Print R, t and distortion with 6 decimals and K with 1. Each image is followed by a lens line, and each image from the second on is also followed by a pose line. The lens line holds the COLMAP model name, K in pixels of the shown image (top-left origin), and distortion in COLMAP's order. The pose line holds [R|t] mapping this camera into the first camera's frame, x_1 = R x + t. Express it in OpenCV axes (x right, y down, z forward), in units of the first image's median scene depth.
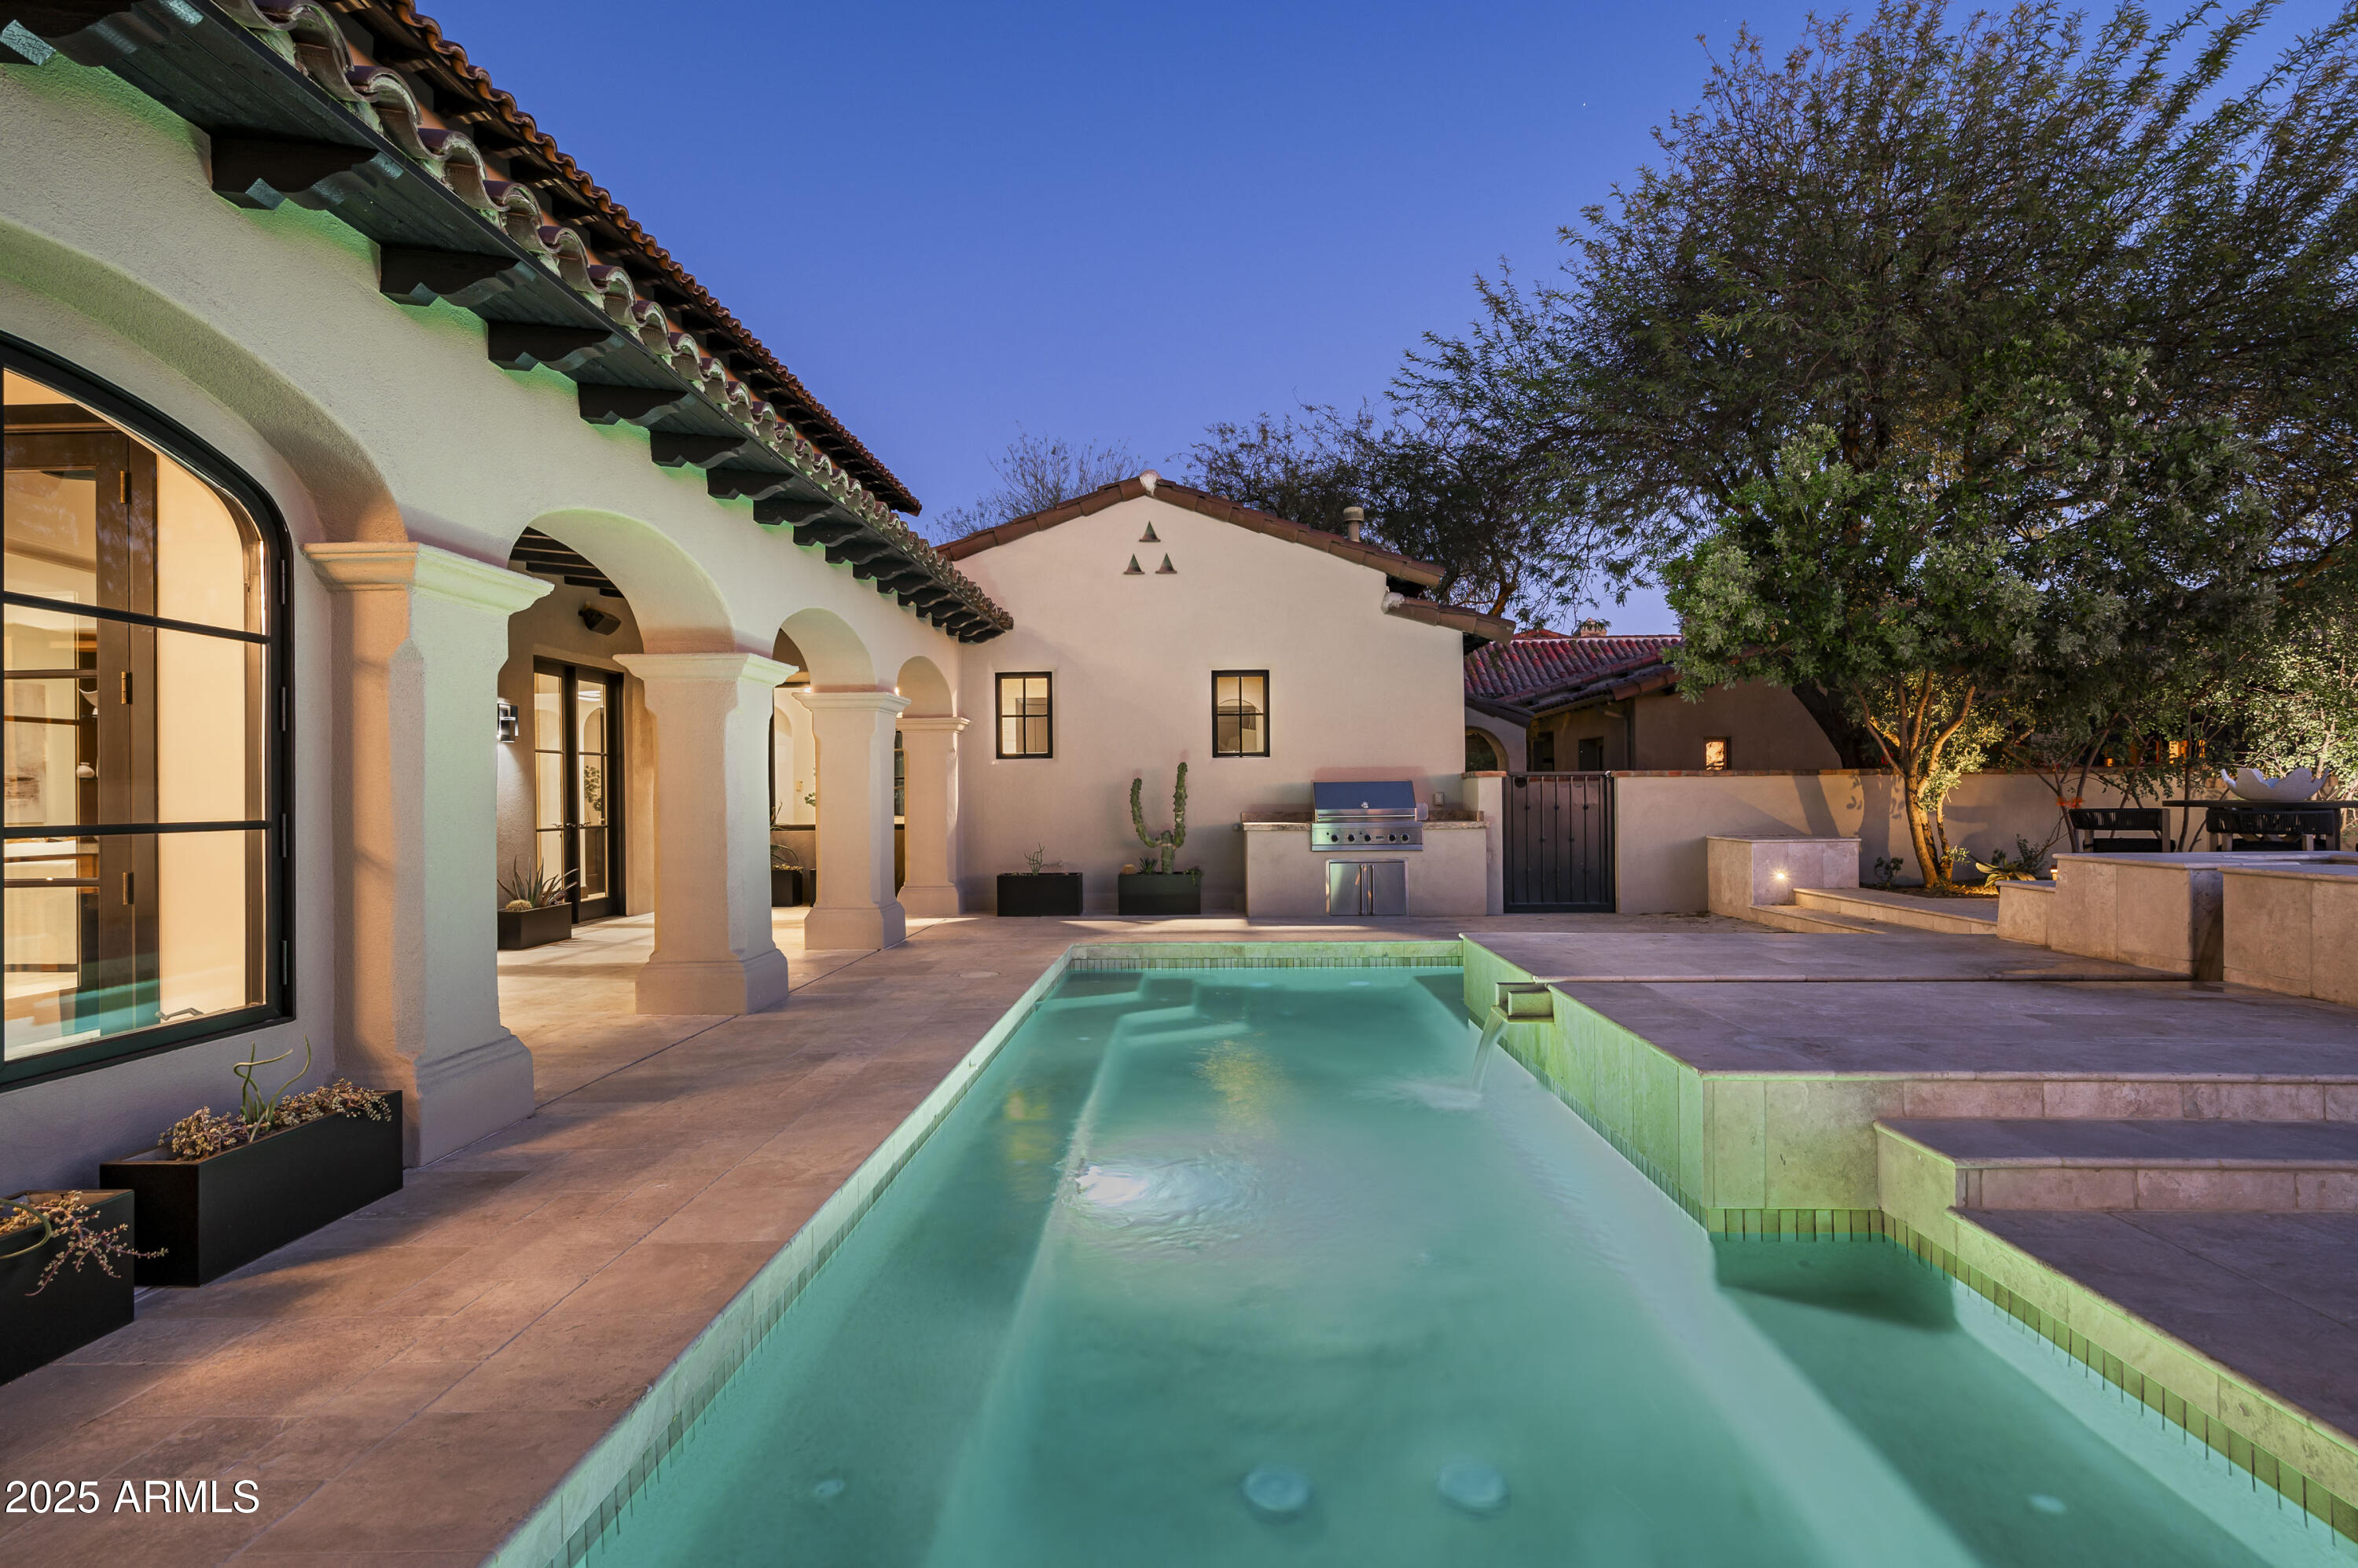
lens RADIAL K [[1163.2, 0, 1183.5], [0, 1163.2, 782.2], [0, 0, 1]] dist [0.001576, 0.000696]
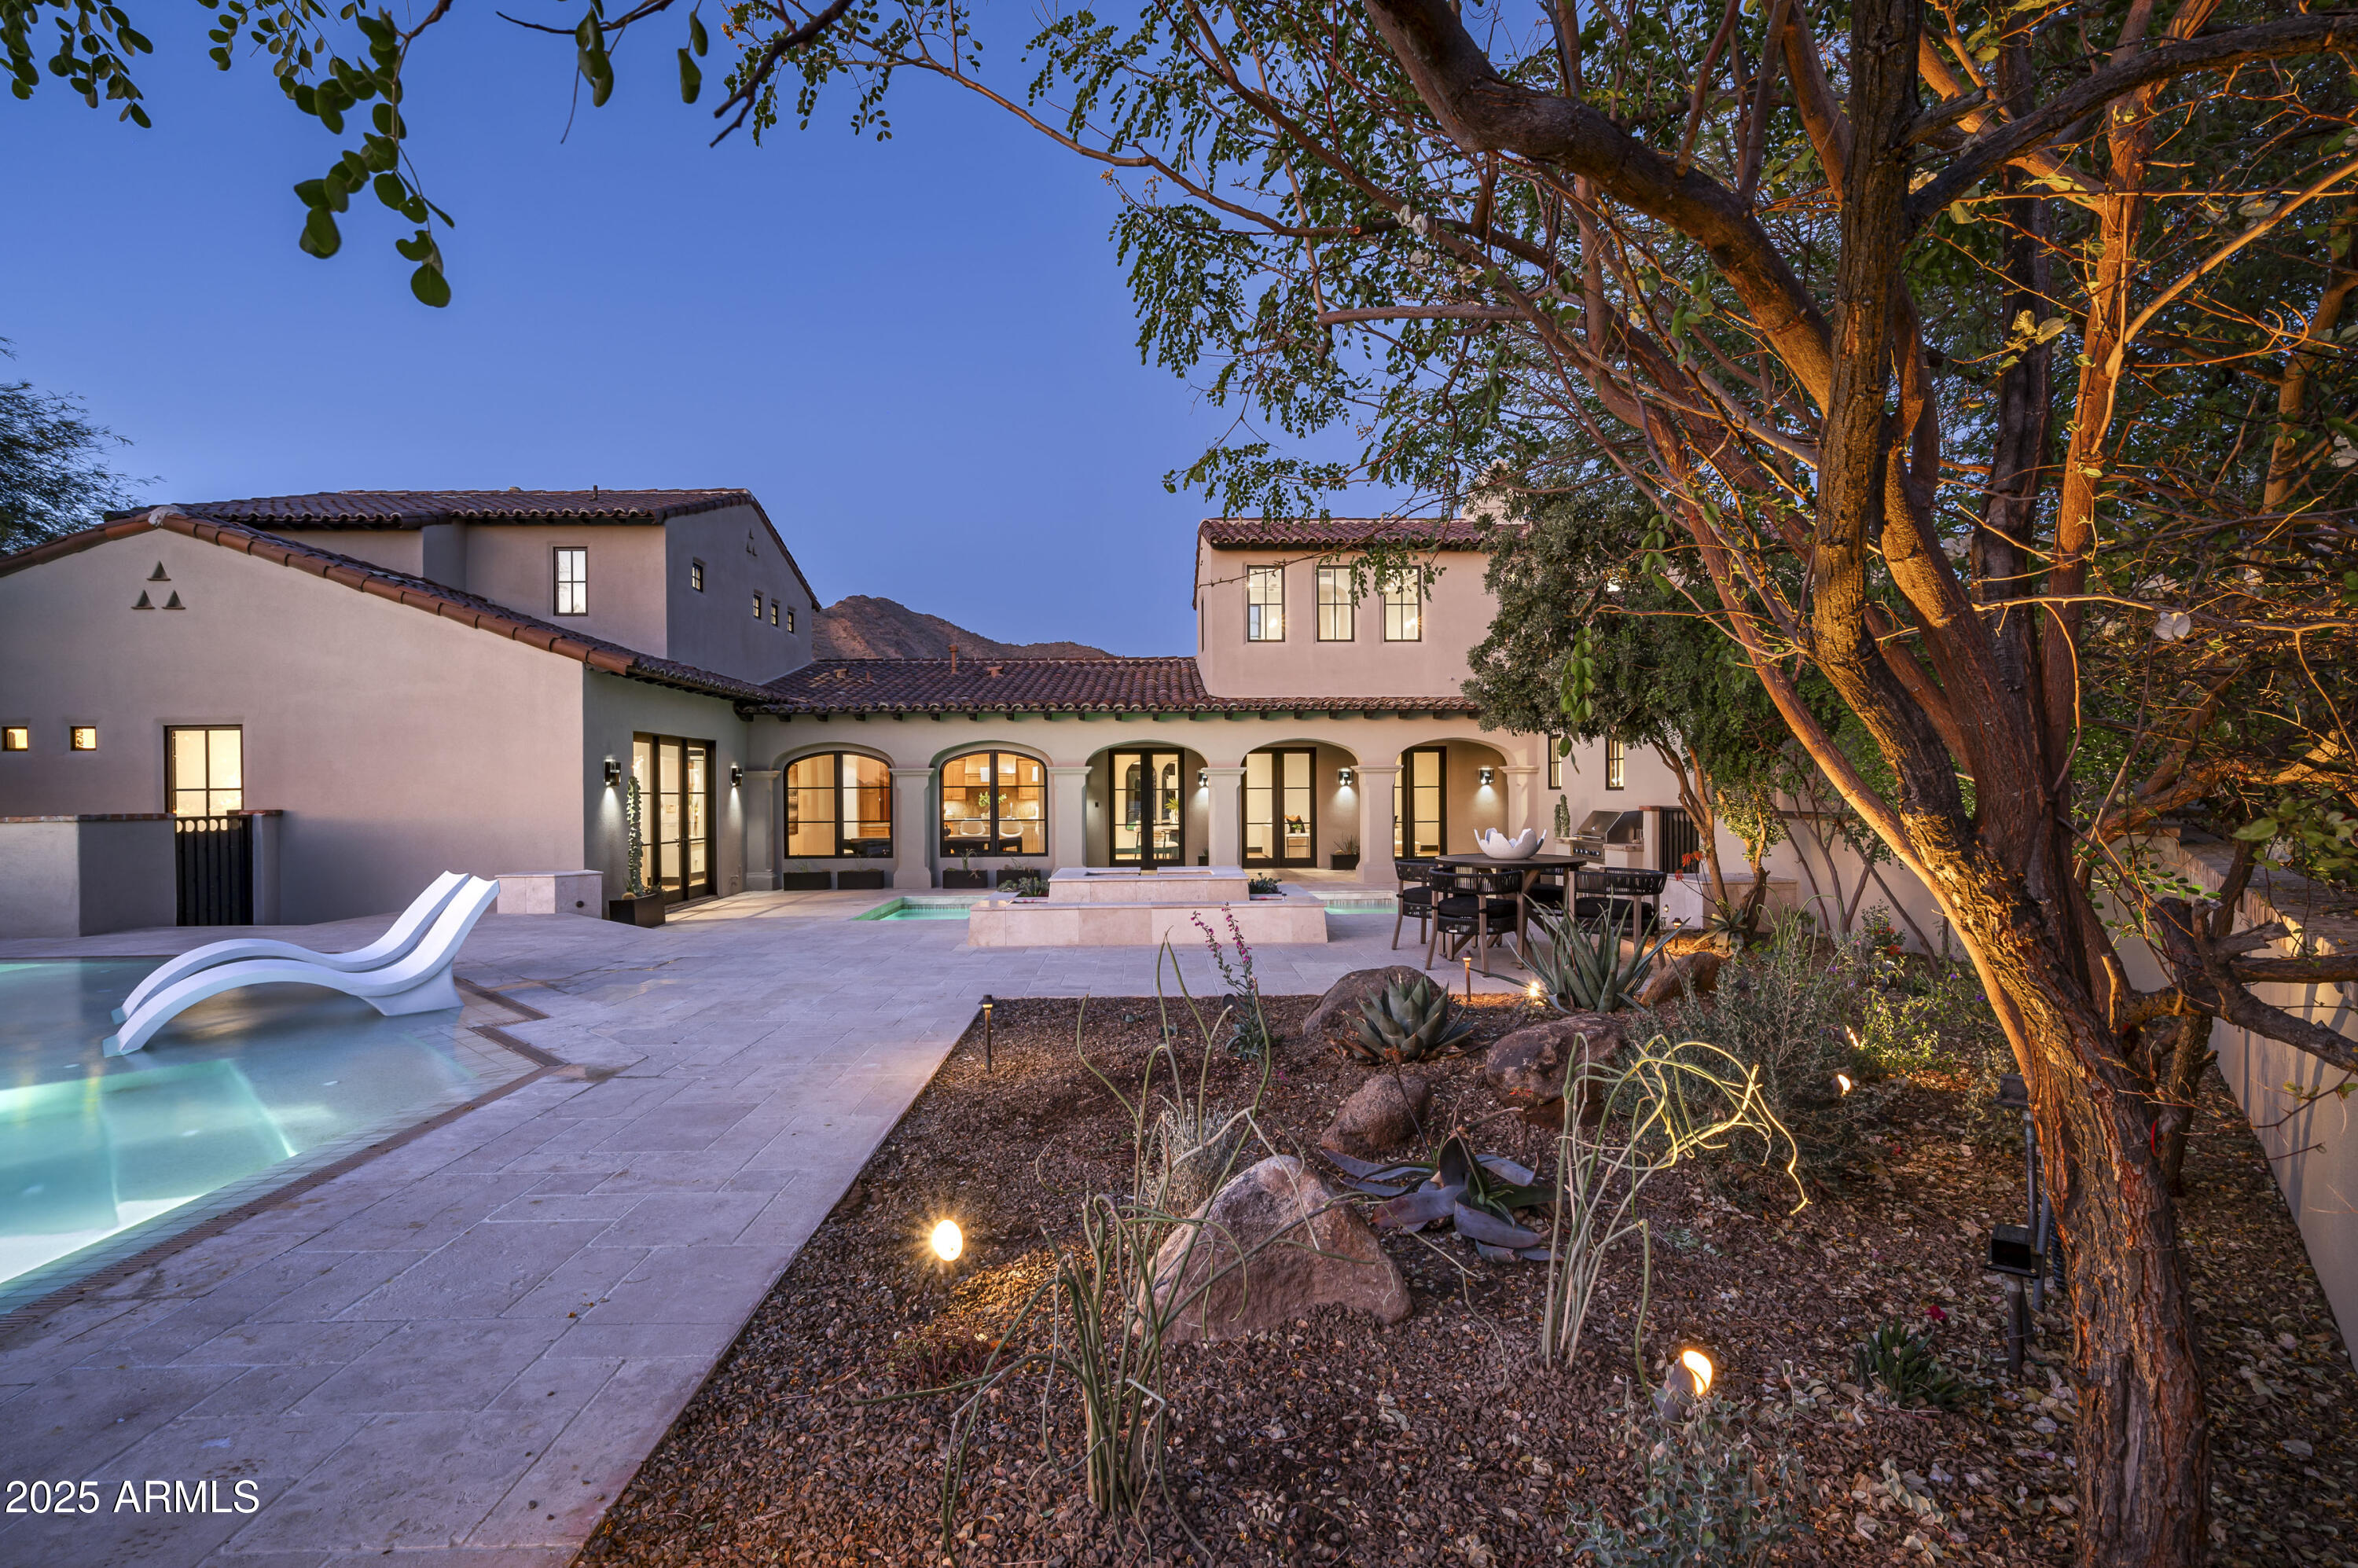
lens RADIAL K [[1069.5, 0, 1182.9], [0, 1069.5, 799.3], [0, 0, 1]] dist [0.001418, 0.001902]
pose [[0.073160, 0.020047, -0.997119, 1.469054], [0.017697, 0.999614, 0.021396, -0.054096], [0.997163, -0.019211, 0.072777, 0.433698]]
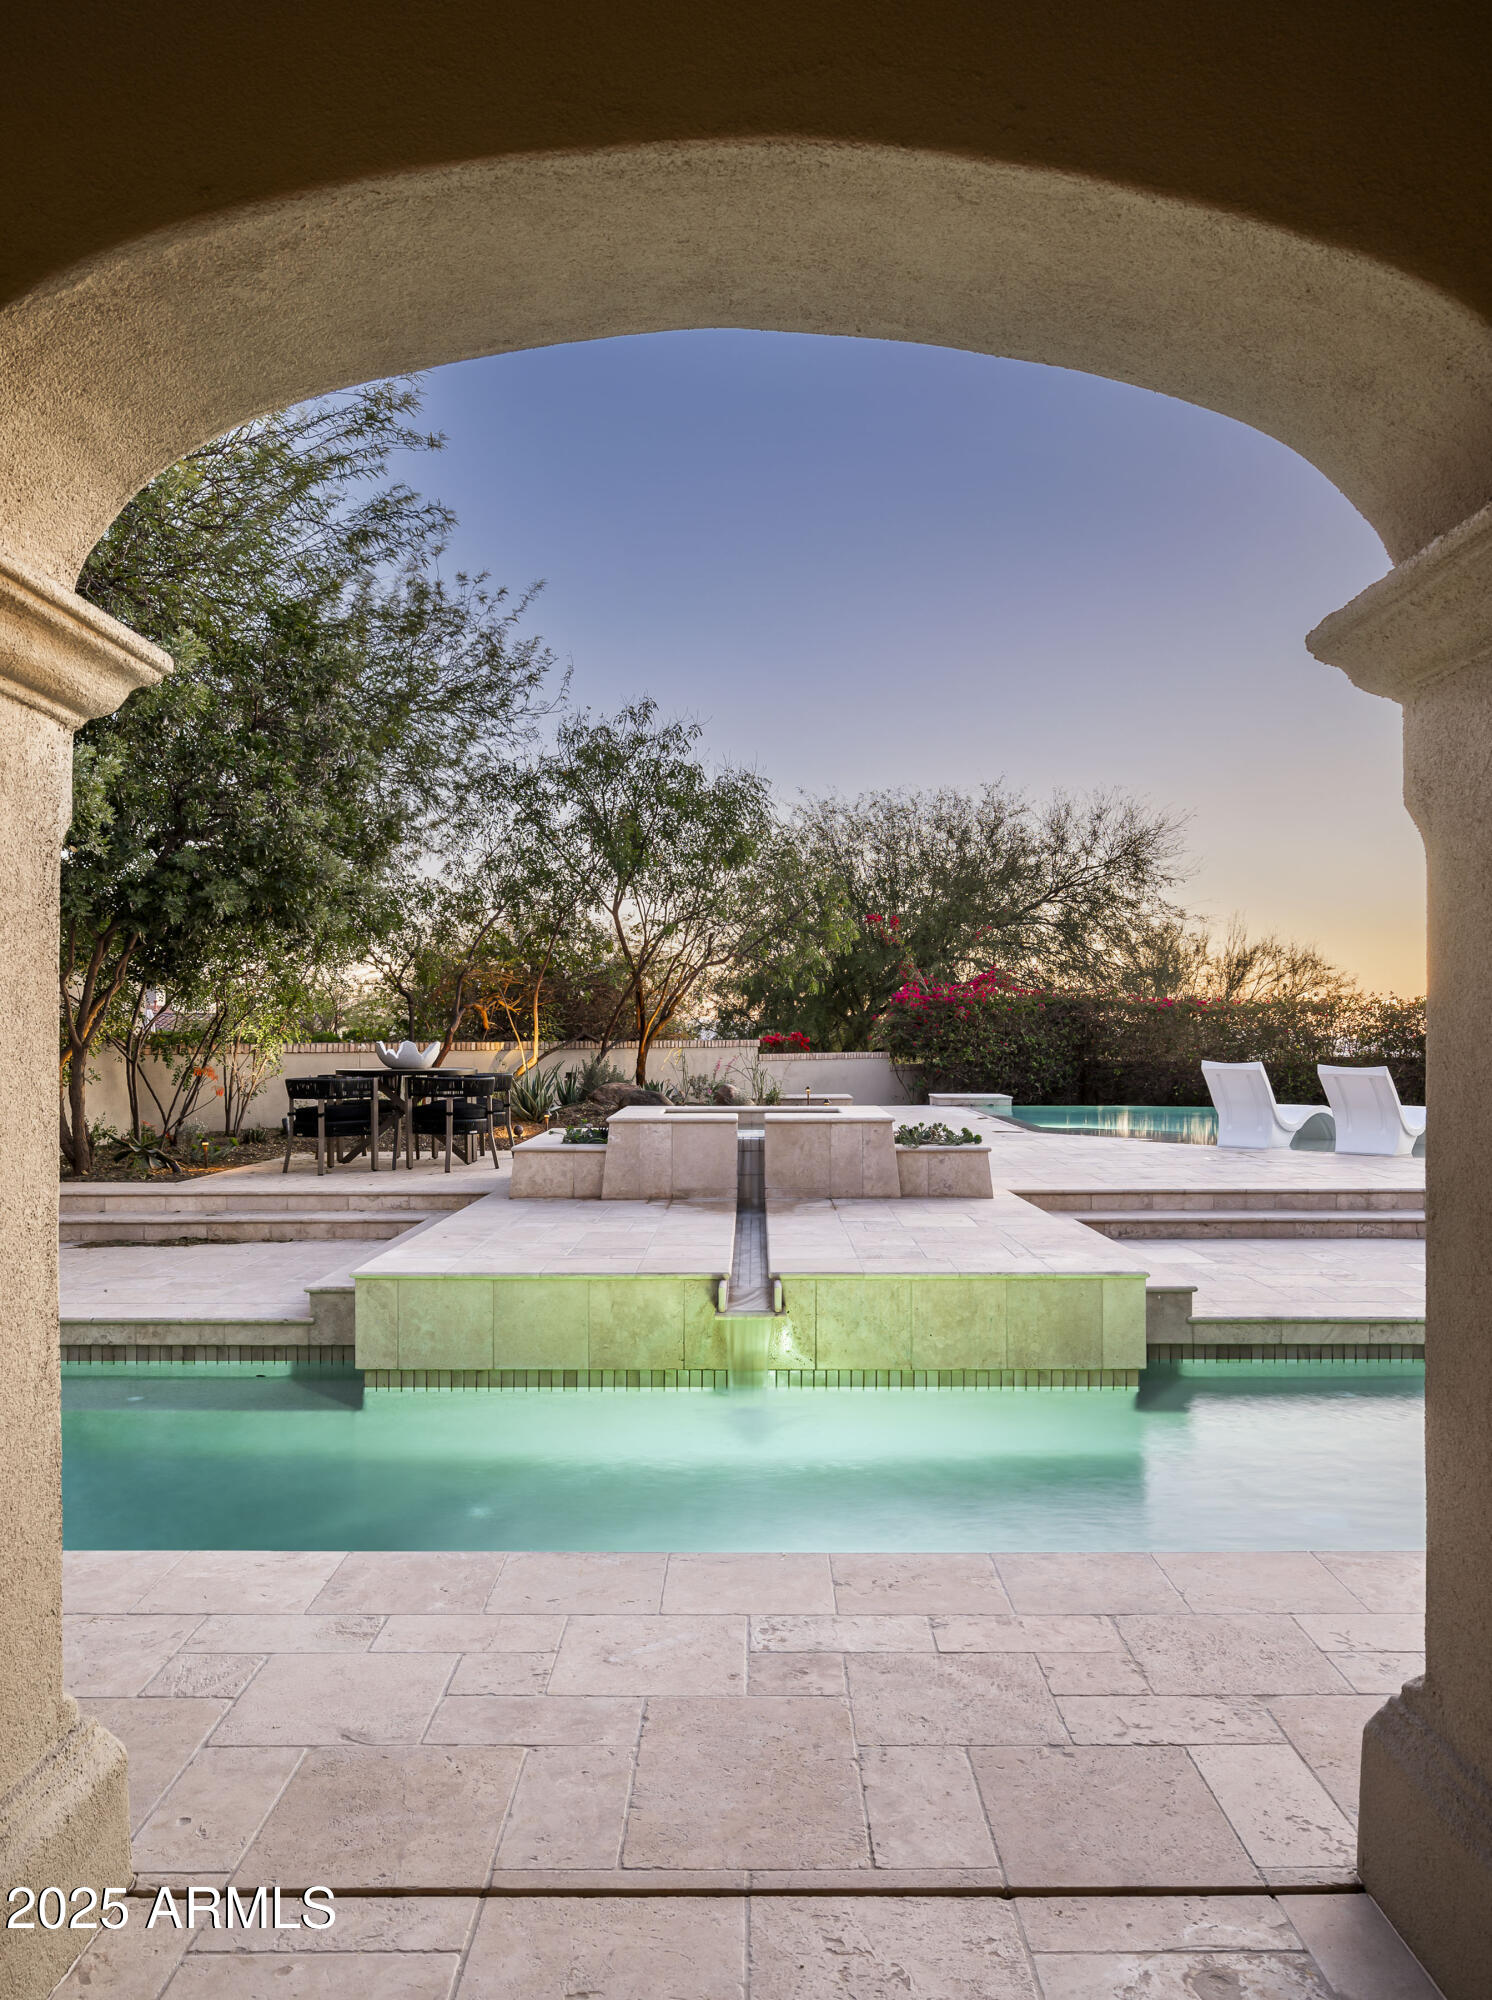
lens RADIAL K [[1497.6, 0, 761.4], [0, 1497.6, 1038.6], [0, 0, 1]] dist [-0.004032, 0.002132]
pose [[-0.038421, 0.006186, 0.999242, -0.465211], [-0.007324, 0.999952, -0.006473, -0.007508], [-0.999235, -0.007568, -0.038374, 0.515340]]
